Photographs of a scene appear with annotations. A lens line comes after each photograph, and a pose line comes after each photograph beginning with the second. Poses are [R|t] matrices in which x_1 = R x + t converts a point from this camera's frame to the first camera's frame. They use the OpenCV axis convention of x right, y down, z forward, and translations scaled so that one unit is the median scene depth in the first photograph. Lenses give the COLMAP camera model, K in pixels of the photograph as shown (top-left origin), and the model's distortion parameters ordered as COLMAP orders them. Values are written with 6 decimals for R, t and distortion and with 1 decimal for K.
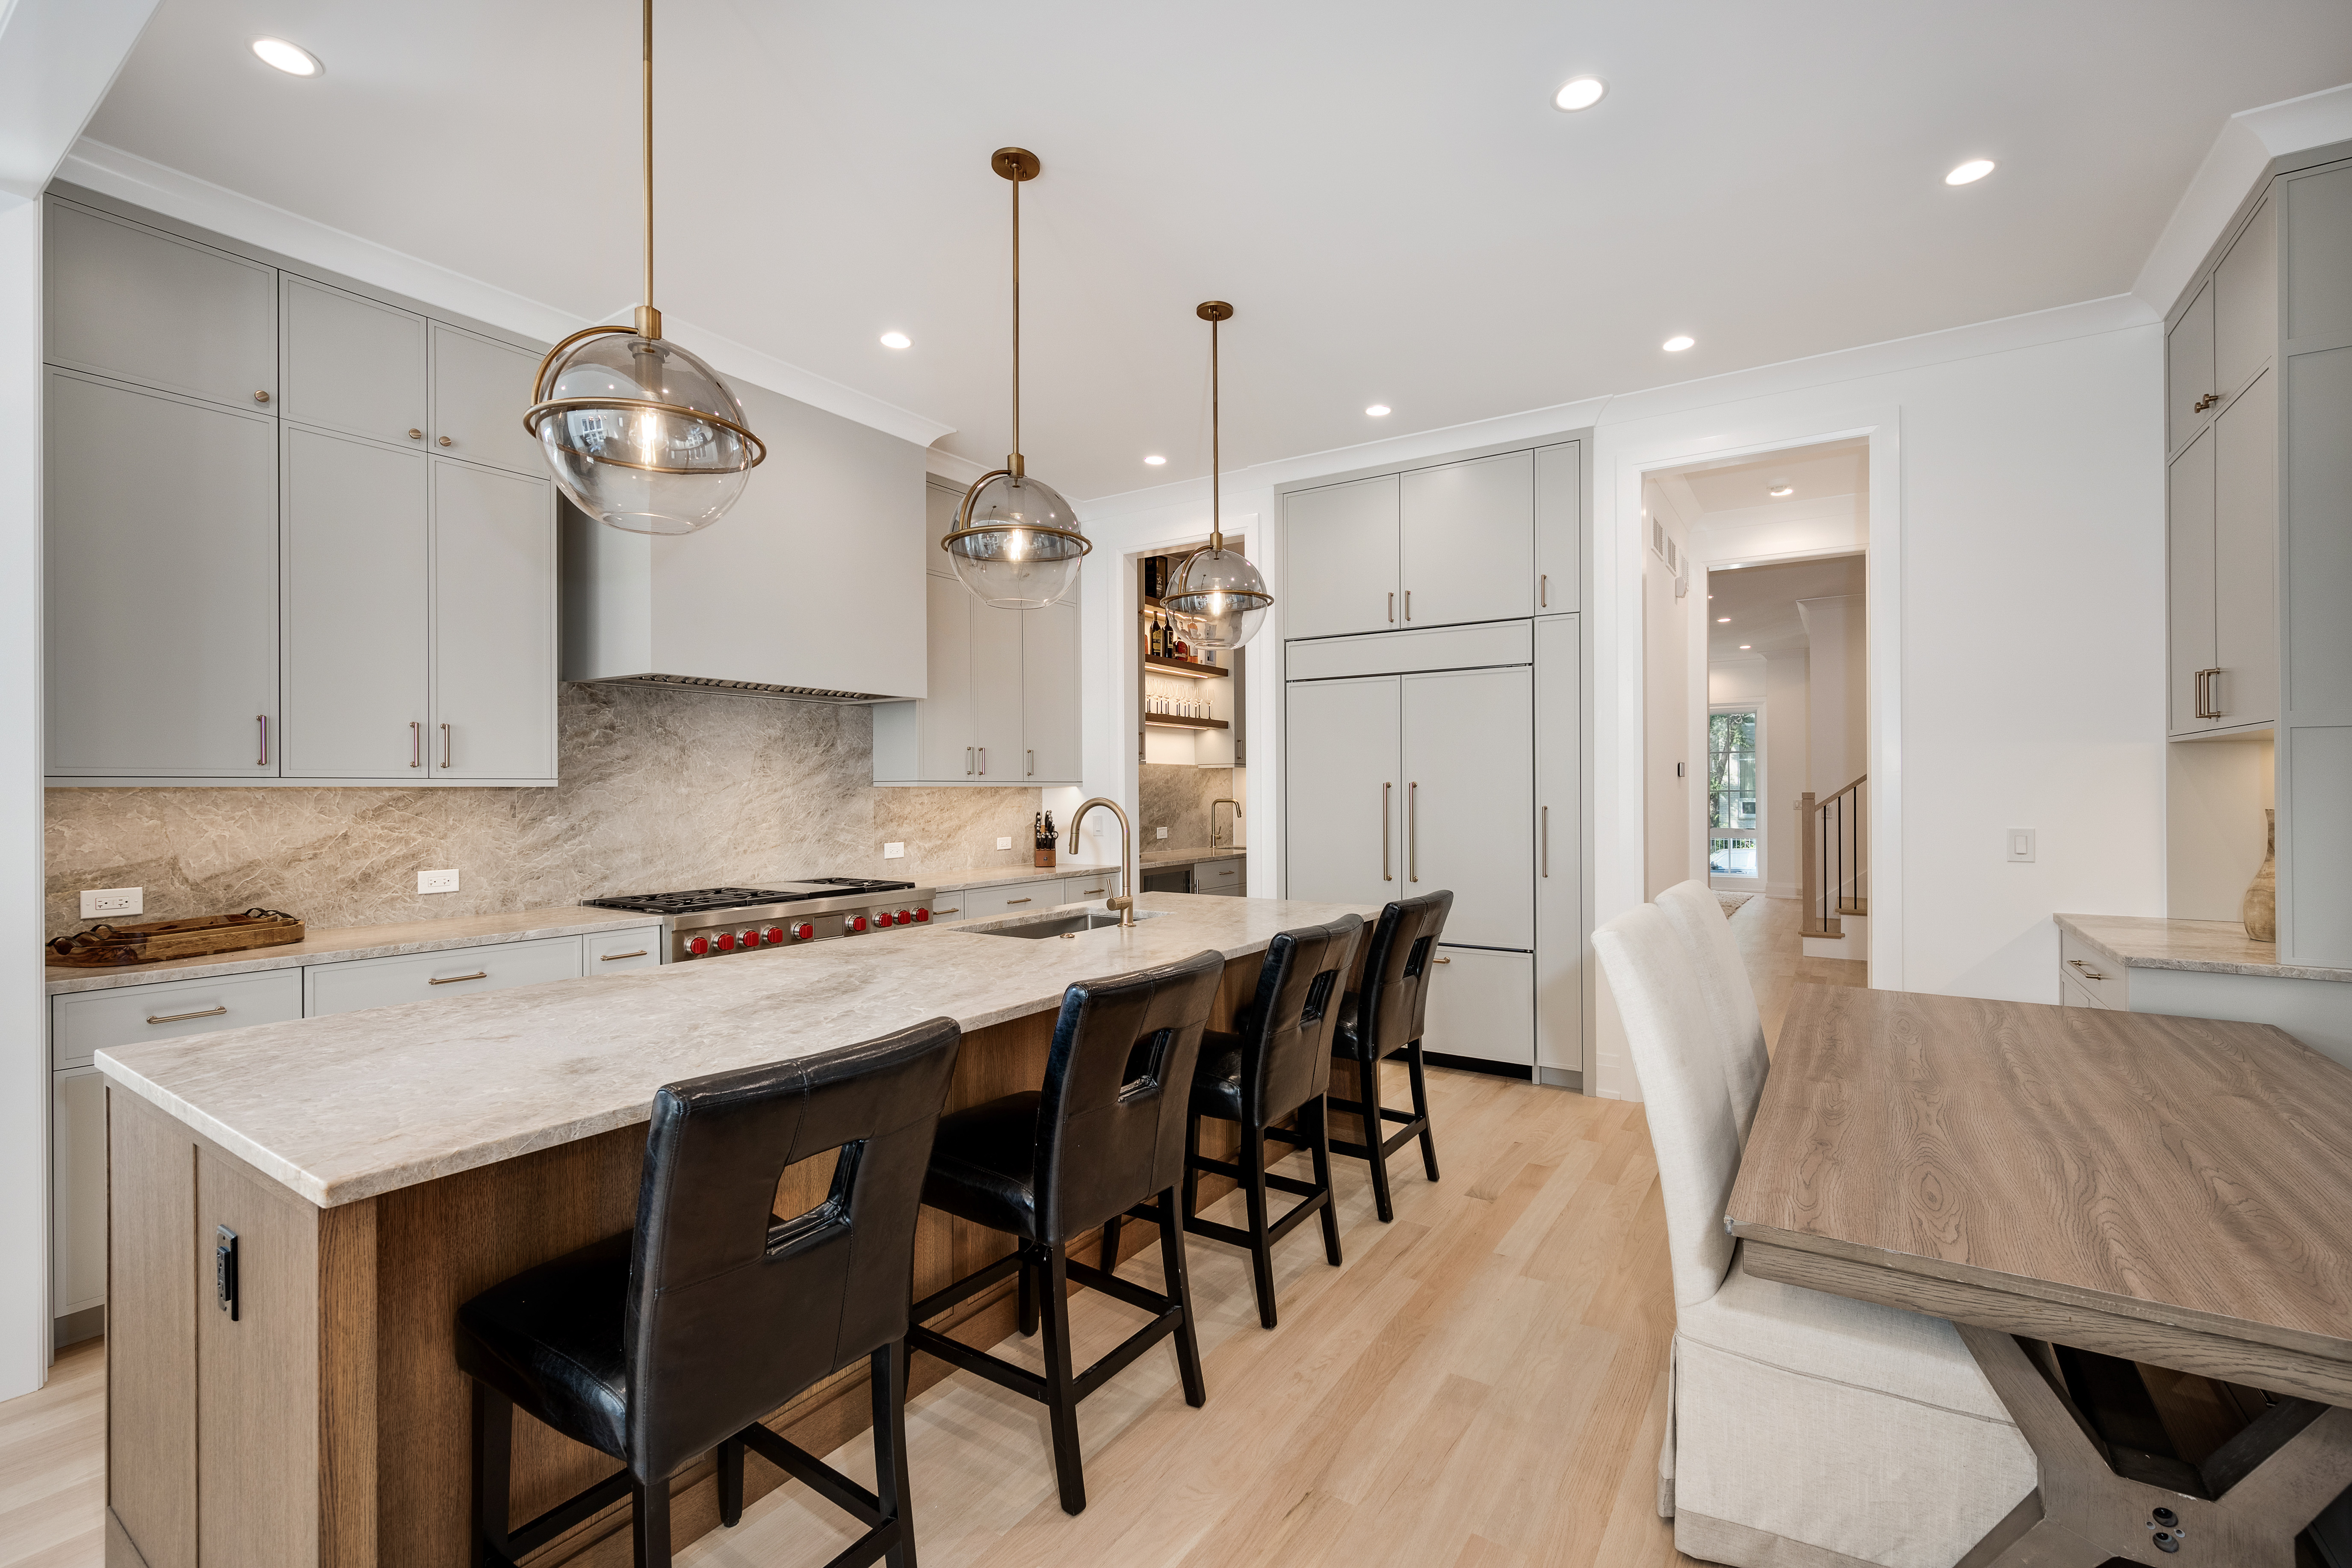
lens RADIAL K [[1013.1, 0, 1181.8], [0, 1013.1, 781.4], [0, 0, 1]] dist [-0.002360, -0.000201]
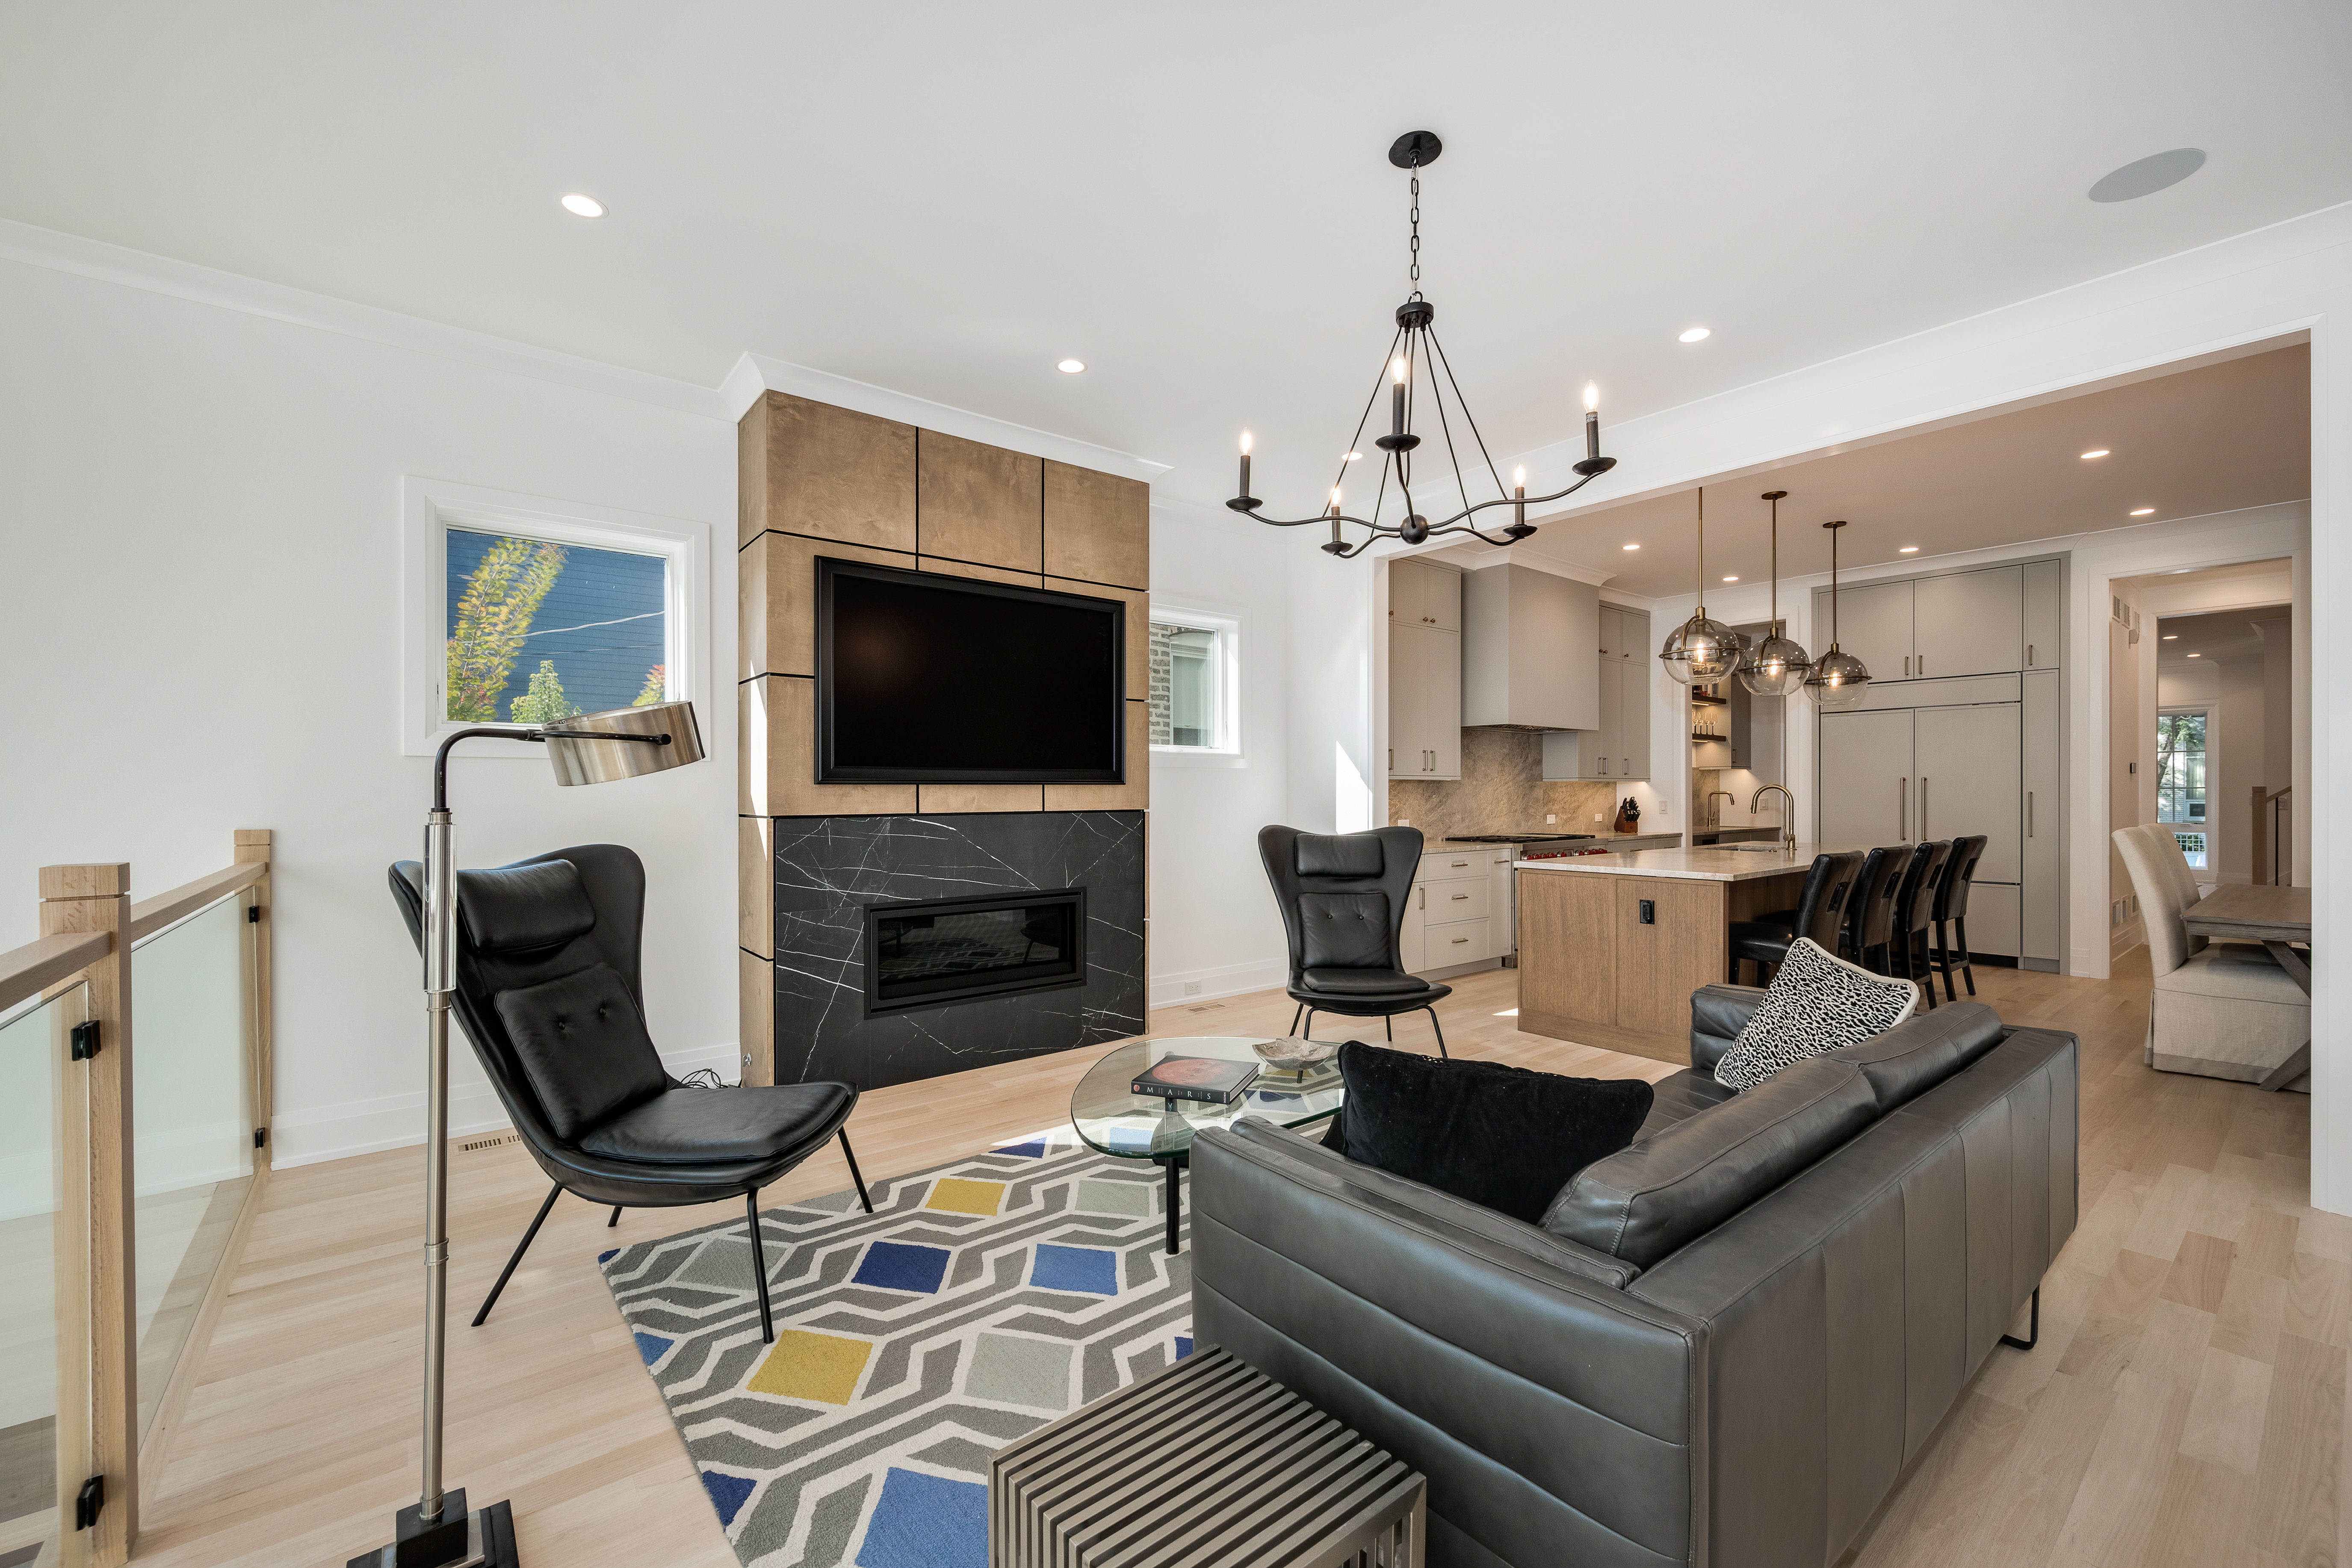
lens RADIAL K [[943.3, 0, 1196.5], [0, 943.3, 795.0], [0, 0, 1]] dist [-0.002768, -0.000461]
pose [[0.953203, 0.001387, -0.302327, -0.449823], [0.001857, 0.999944, 0.010442, 0.012277], [0.302324, -0.010514, 0.953147, -0.813564]]
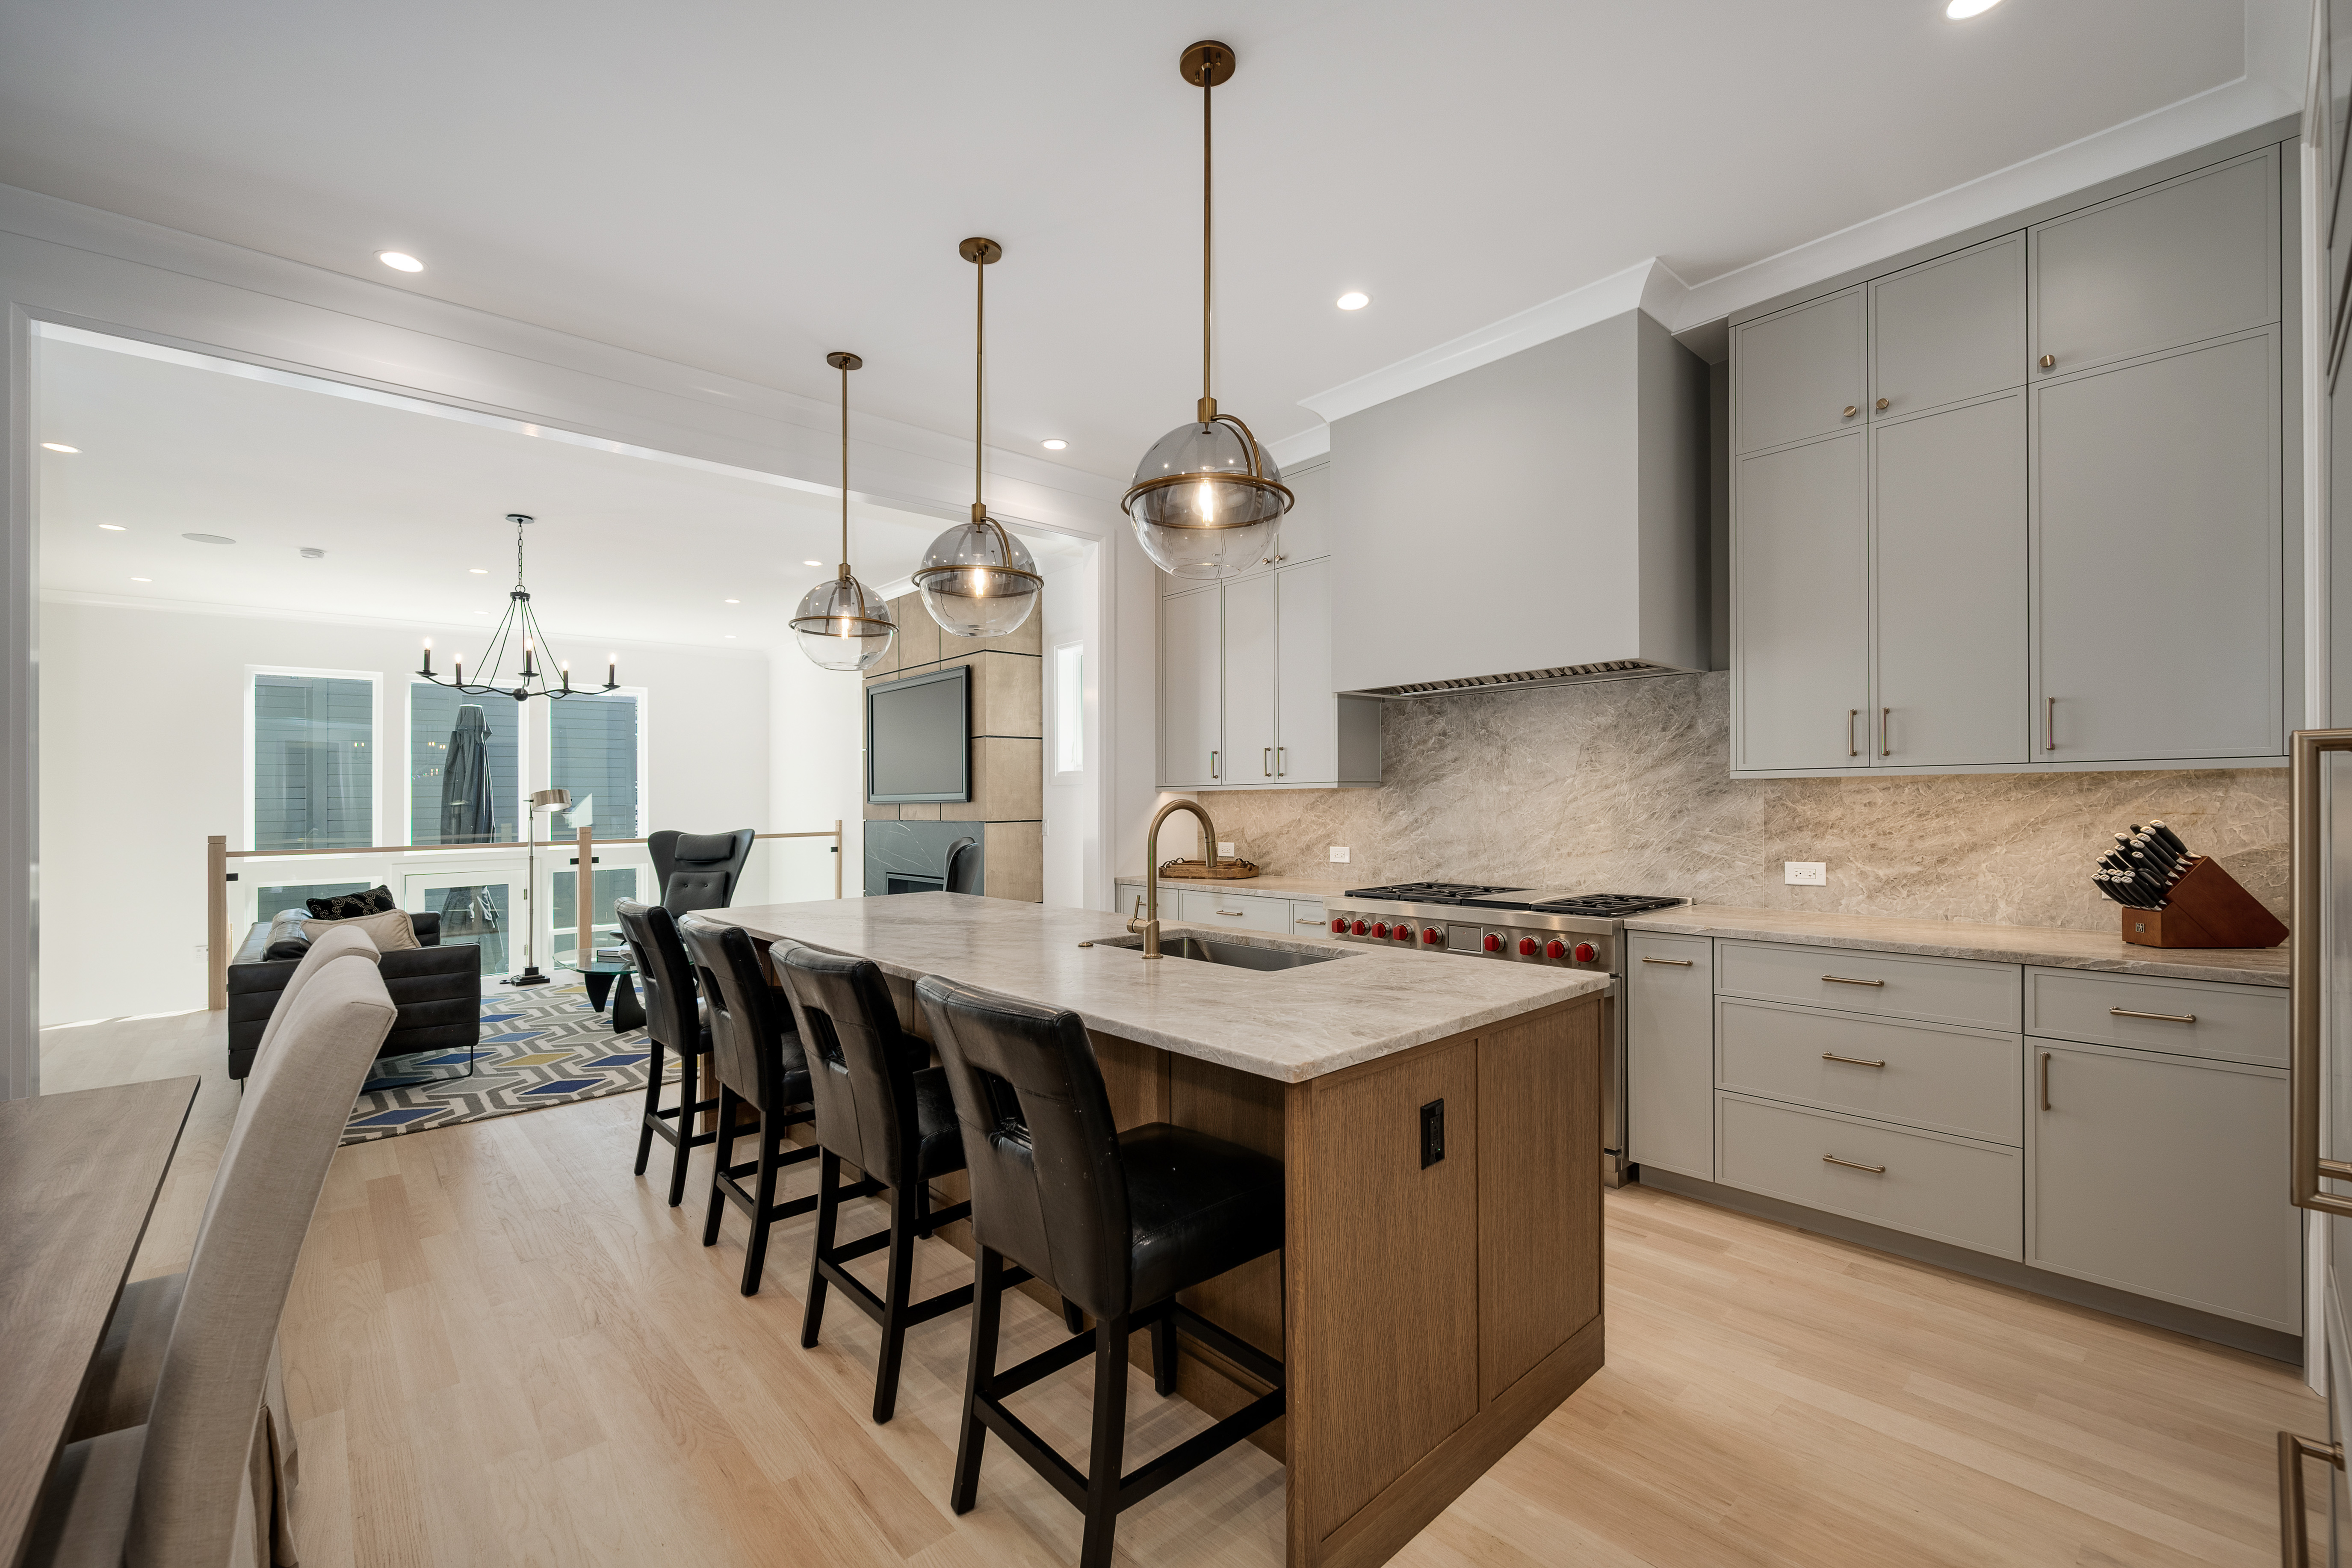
lens RADIAL K [[971.5, 0, 1202.5], [0, 971.5, 790.5], [0, 0, 1]] dist [-0.006916, -0.000340]
pose [[-0.234440, -0.001658, -0.972129, 0.522655], [0.020563, 0.999766, -0.006665, 0.011046], [0.971913, -0.021552, -0.234351, 0.923101]]
